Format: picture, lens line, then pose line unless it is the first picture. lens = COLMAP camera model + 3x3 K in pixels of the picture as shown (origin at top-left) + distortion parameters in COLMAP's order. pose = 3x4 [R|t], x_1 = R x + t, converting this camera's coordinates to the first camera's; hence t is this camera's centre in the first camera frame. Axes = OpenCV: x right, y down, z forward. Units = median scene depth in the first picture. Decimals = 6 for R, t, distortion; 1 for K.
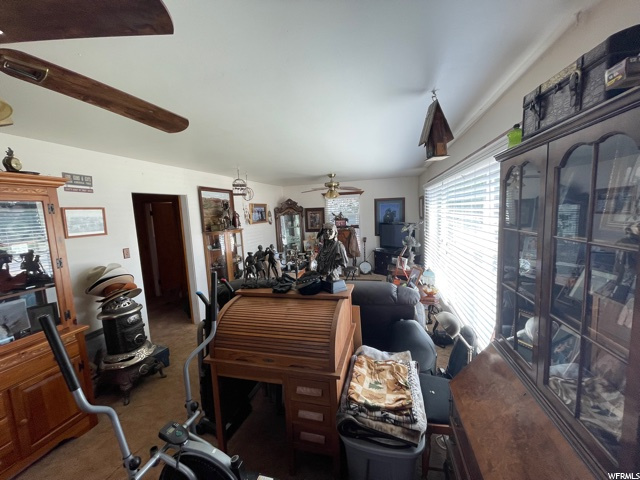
lens RADIAL K [[258.4, 0, 320.0], [0, 258.4, 240.0], [0, 0, 1]] dist [-0.000615, -0.000119]
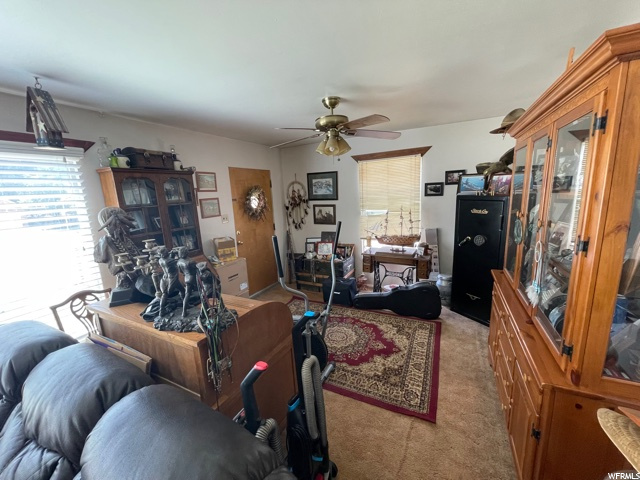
lens RADIAL K [[258.4, 0, 320.0], [0, 258.4, 240.0], [0, 0, 1]] dist [-0.000615, -0.000119]
pose [[-0.972155, 0.047332, 0.229509, 0.015350], [0.112997, 0.952689, 0.282161, -0.180843], [-0.205295, 0.300238, -0.931510, 1.733453]]
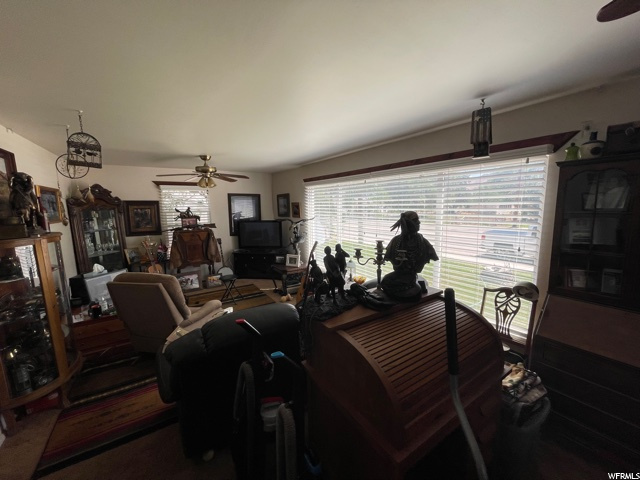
lens RADIAL K [[258.4, 0, 320.0], [0, 258.4, 240.0], [0, 0, 1]] dist [-0.000615, -0.000119]
pose [[0.676713, -0.065206, 0.733354, -0.226797], [0.068146, 0.997342, 0.025796, -0.004204], [-0.733087, 0.032519, 0.679357, 0.187713]]
